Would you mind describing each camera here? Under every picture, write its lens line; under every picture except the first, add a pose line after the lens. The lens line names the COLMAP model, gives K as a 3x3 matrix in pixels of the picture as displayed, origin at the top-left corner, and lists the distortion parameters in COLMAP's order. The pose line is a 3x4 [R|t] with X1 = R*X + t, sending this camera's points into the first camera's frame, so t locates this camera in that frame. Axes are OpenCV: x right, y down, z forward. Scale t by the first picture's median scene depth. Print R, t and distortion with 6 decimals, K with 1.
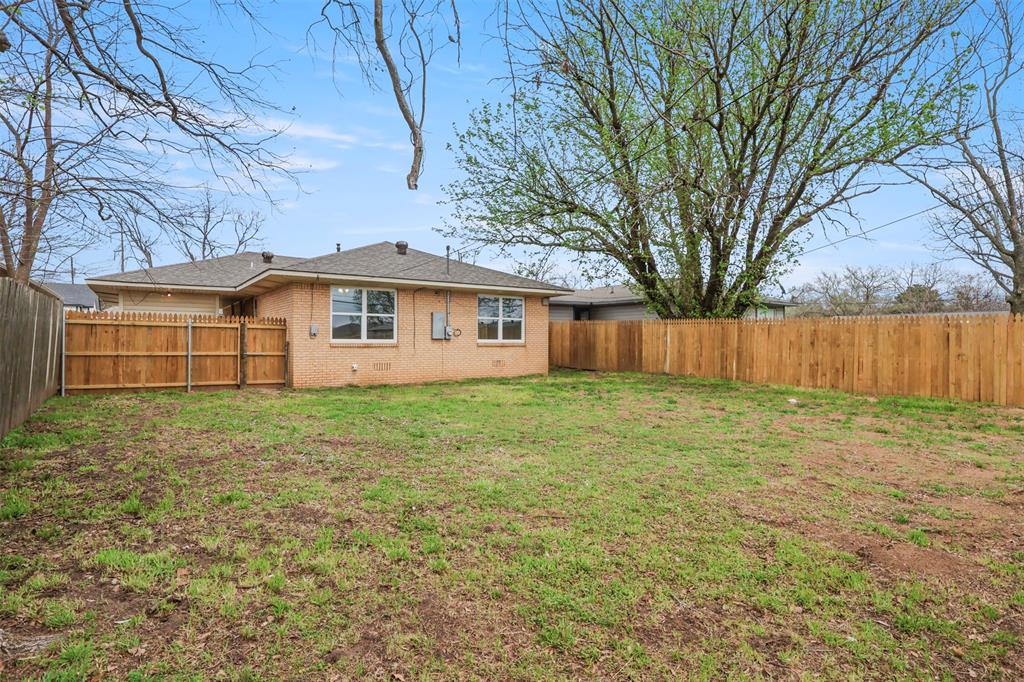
lens RADIAL K [[520.9, 0, 510.7], [0, 520.9, 340.0], [0, 0, 1]] dist [0.005312, 0.000252]
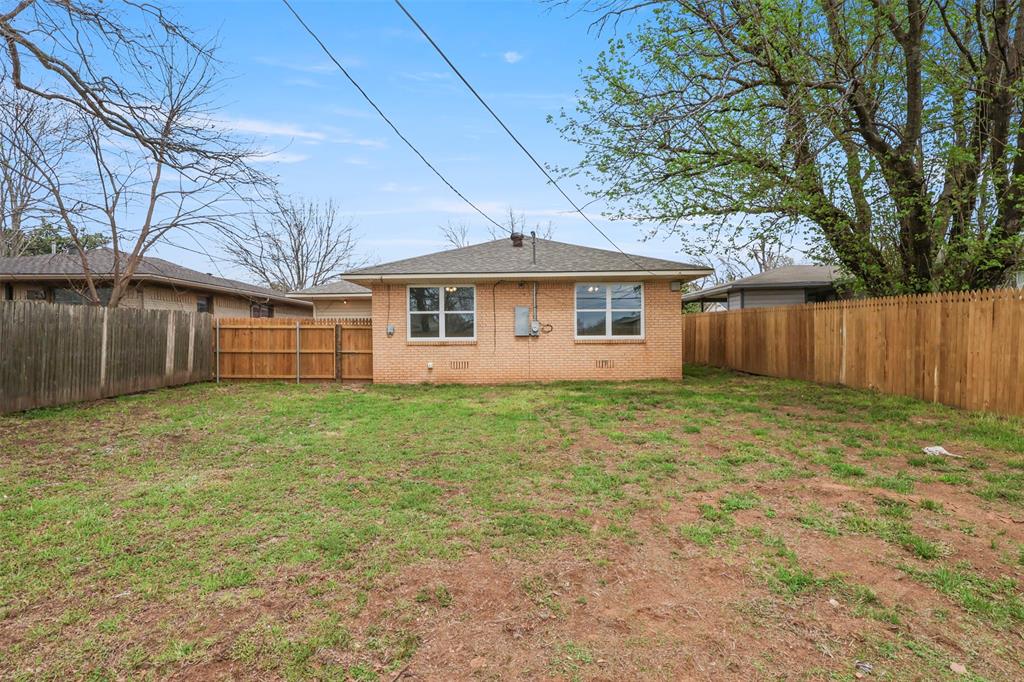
lens RADIAL K [[520.9, 0, 510.4], [0, 520.9, 339.5], [0, 0, 1]] dist [0.005312, 0.000252]
pose [[0.809060, -0.008501, -0.587664, 0.391154], [0.012222, 0.999923, 0.002362, 0.002039], [0.587599, -0.009094, 0.809102, 0.266101]]
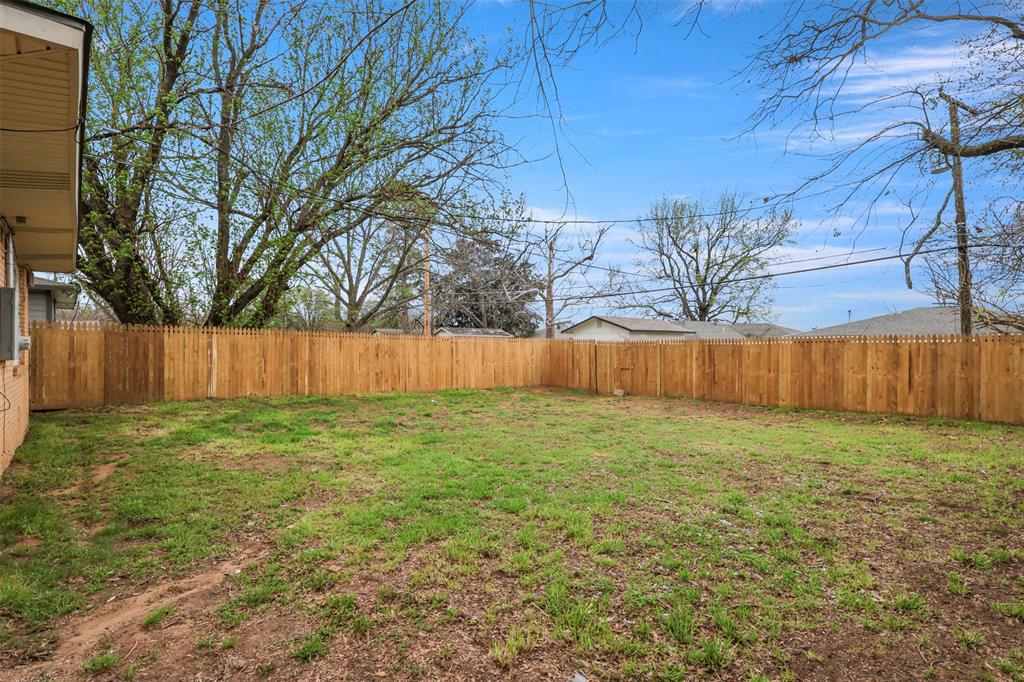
lens RADIAL K [[520.9, 0, 511.2], [0, 520.9, 343.0], [0, 0, 1]] dist [0.005312, 0.000252]
pose [[-0.074763, -0.005095, 0.997188, -0.555692], [-0.007496, 0.999962, 0.004547, -0.025676], [-0.997173, -0.007135, -0.074799, 0.701134]]
